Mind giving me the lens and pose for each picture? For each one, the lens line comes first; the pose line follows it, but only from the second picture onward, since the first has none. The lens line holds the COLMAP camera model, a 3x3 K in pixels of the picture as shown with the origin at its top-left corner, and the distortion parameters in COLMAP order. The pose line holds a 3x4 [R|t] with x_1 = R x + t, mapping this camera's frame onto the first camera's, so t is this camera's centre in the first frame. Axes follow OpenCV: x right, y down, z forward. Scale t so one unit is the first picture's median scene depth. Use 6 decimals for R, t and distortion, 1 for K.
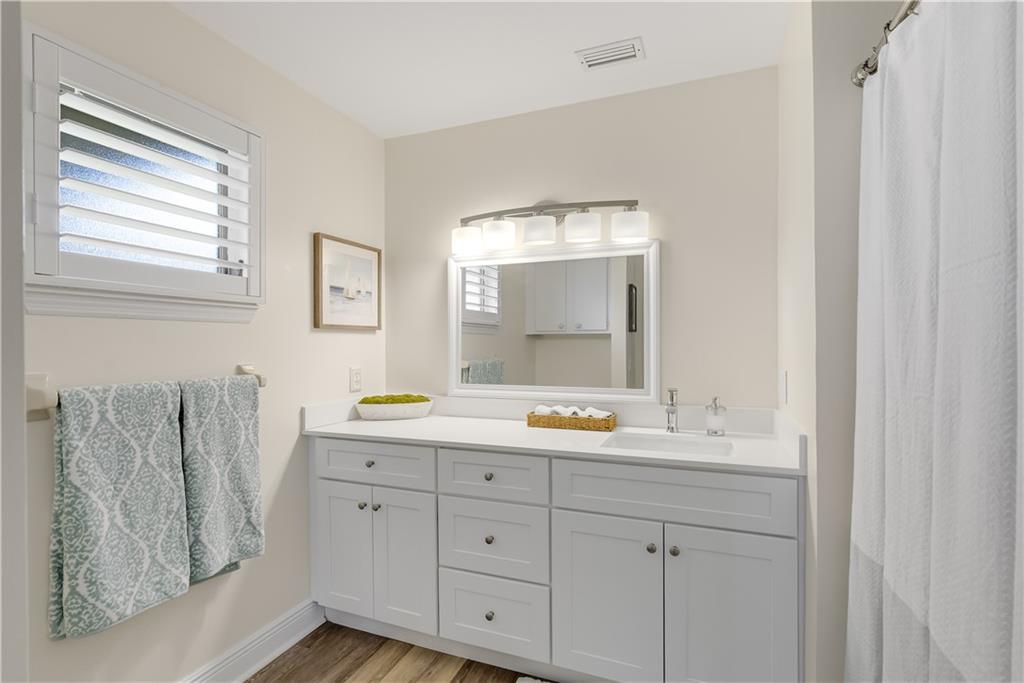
lens RADIAL K [[472.3, 0, 514.8], [0, 472.3, 341.3], [0, 0, 1]] dist [-0.009963, 0.001364]
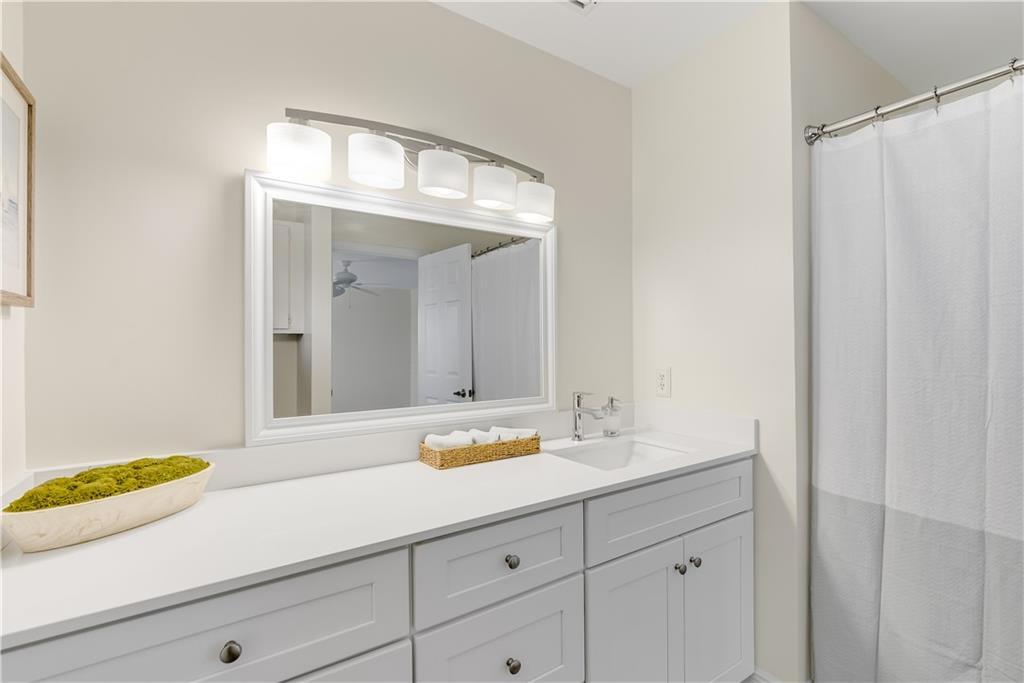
lens RADIAL K [[472.3, 0, 513.6], [0, 472.3, 346.3], [0, 0, 1]] dist [-0.009963, 0.001364]
pose [[0.567687, 0.000505, 0.823245, -0.460609], [0.004467, 0.999983, -0.003693, 0.013994], [-0.823233, 0.005774, 0.567675, 0.560069]]
